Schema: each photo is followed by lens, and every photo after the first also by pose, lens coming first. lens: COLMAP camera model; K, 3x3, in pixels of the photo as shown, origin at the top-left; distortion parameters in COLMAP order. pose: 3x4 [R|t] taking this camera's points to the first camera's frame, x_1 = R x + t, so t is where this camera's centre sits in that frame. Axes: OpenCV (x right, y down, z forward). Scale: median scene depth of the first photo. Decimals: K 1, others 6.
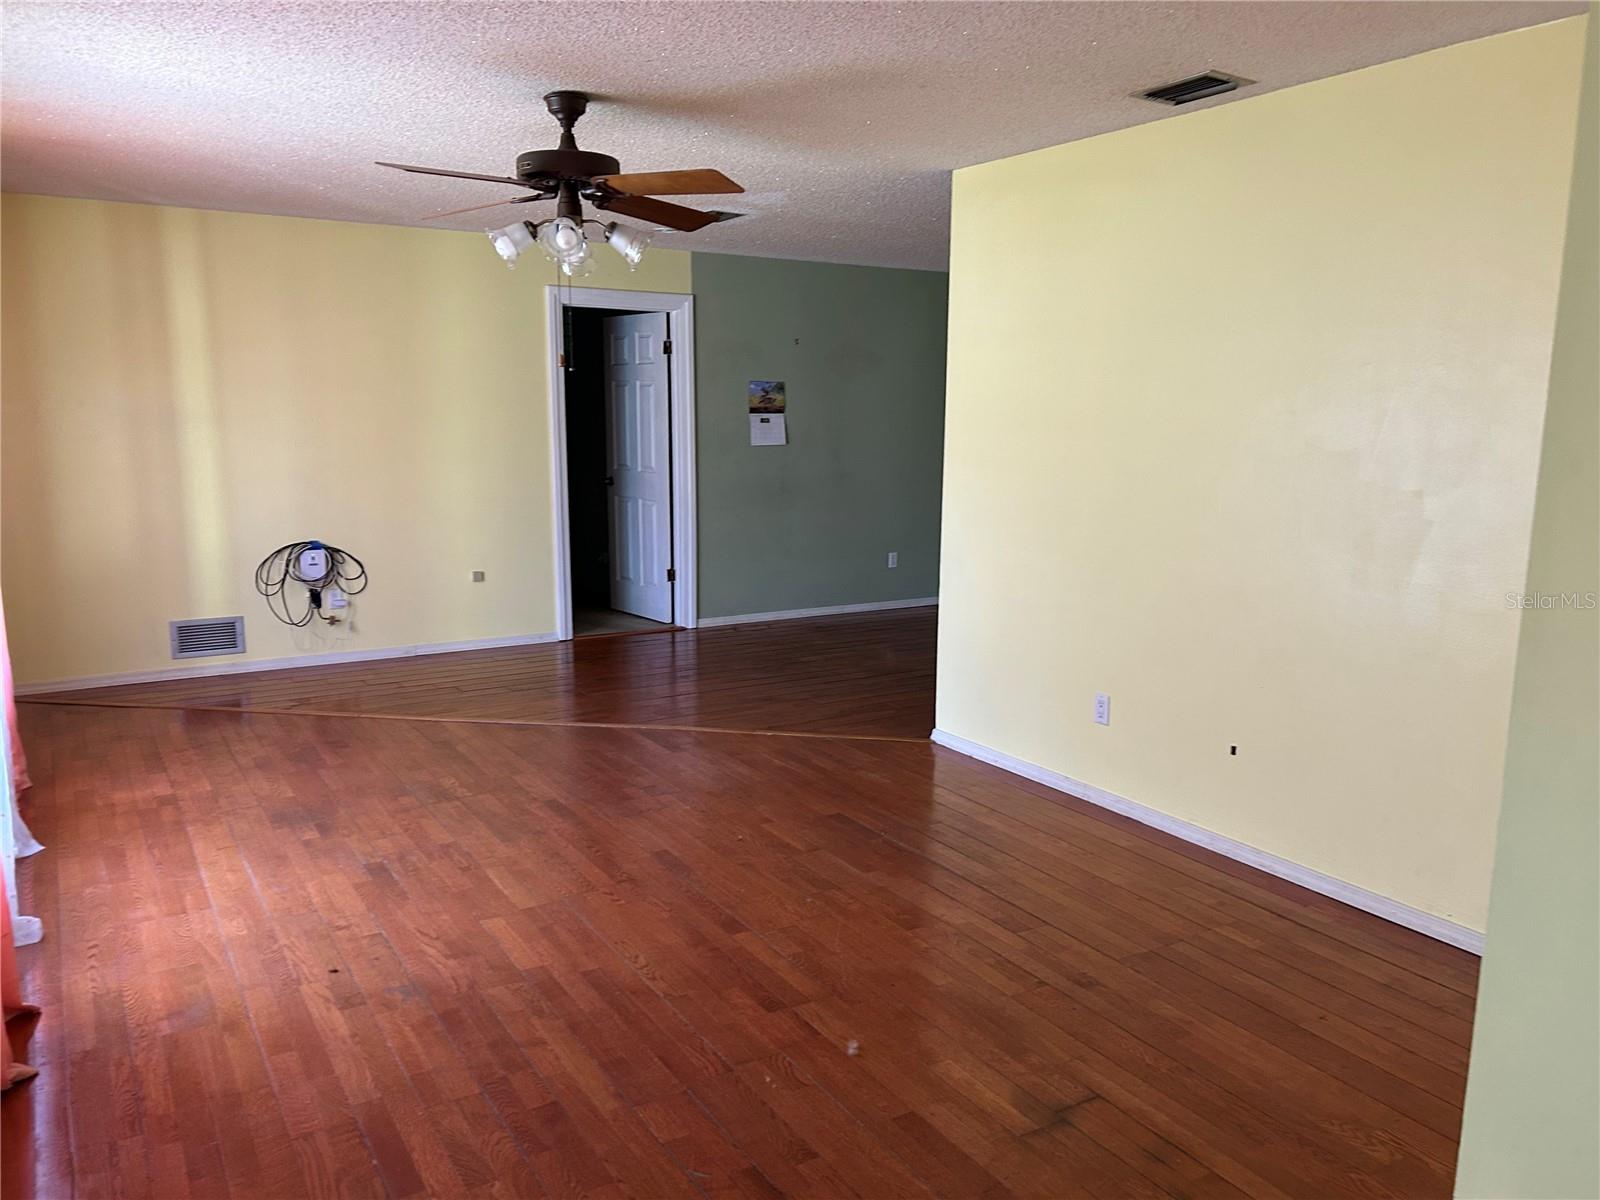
lens RADIAL K [[1216.1, 0, 804.3], [0, 1216.1, 606.7], [0, 0, 1]] dist [0.034815, -0.006813]
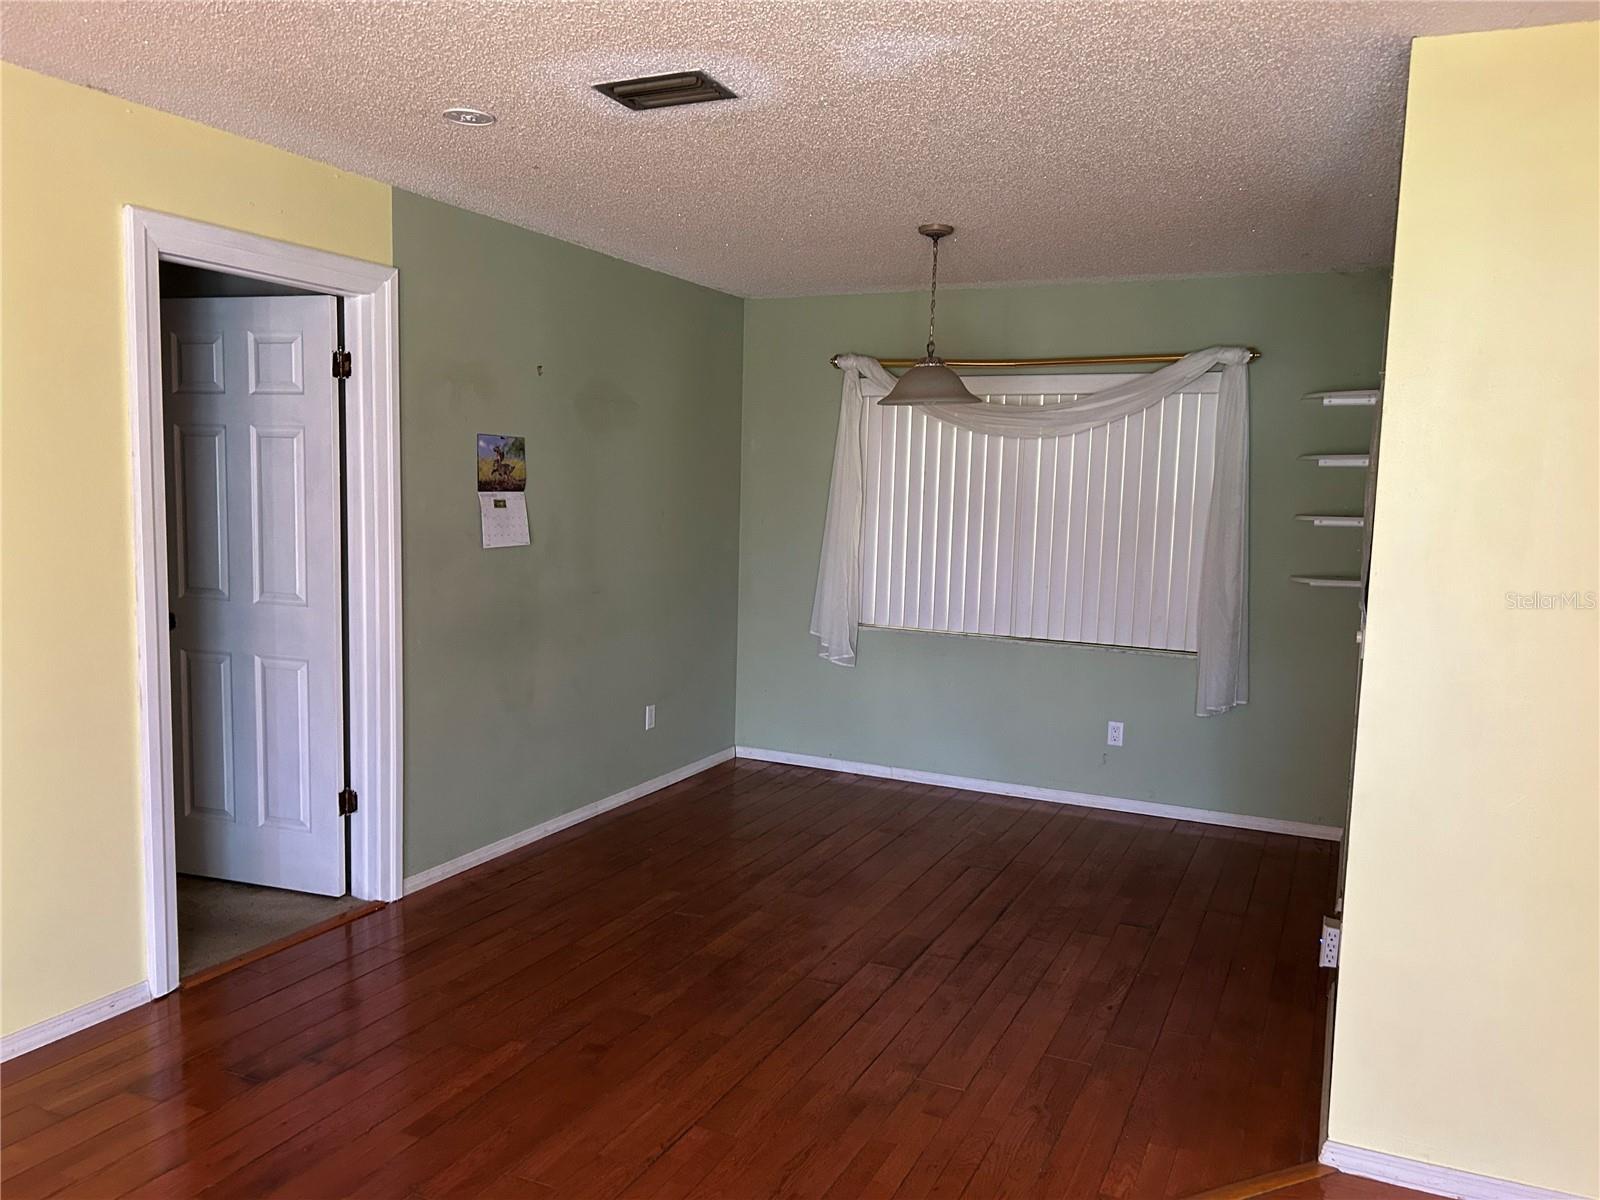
lens RADIAL K [[1216.1, 0, 797.2], [0, 1216.1, 588.2], [0, 0, 1]] dist [0.034815, -0.006813]
pose [[0.837487, -0.037424, 0.545174, -0.228374], [0.071848, 0.996532, -0.041964, -0.080437], [-0.541713, 0.074314, 0.837272, 0.454322]]
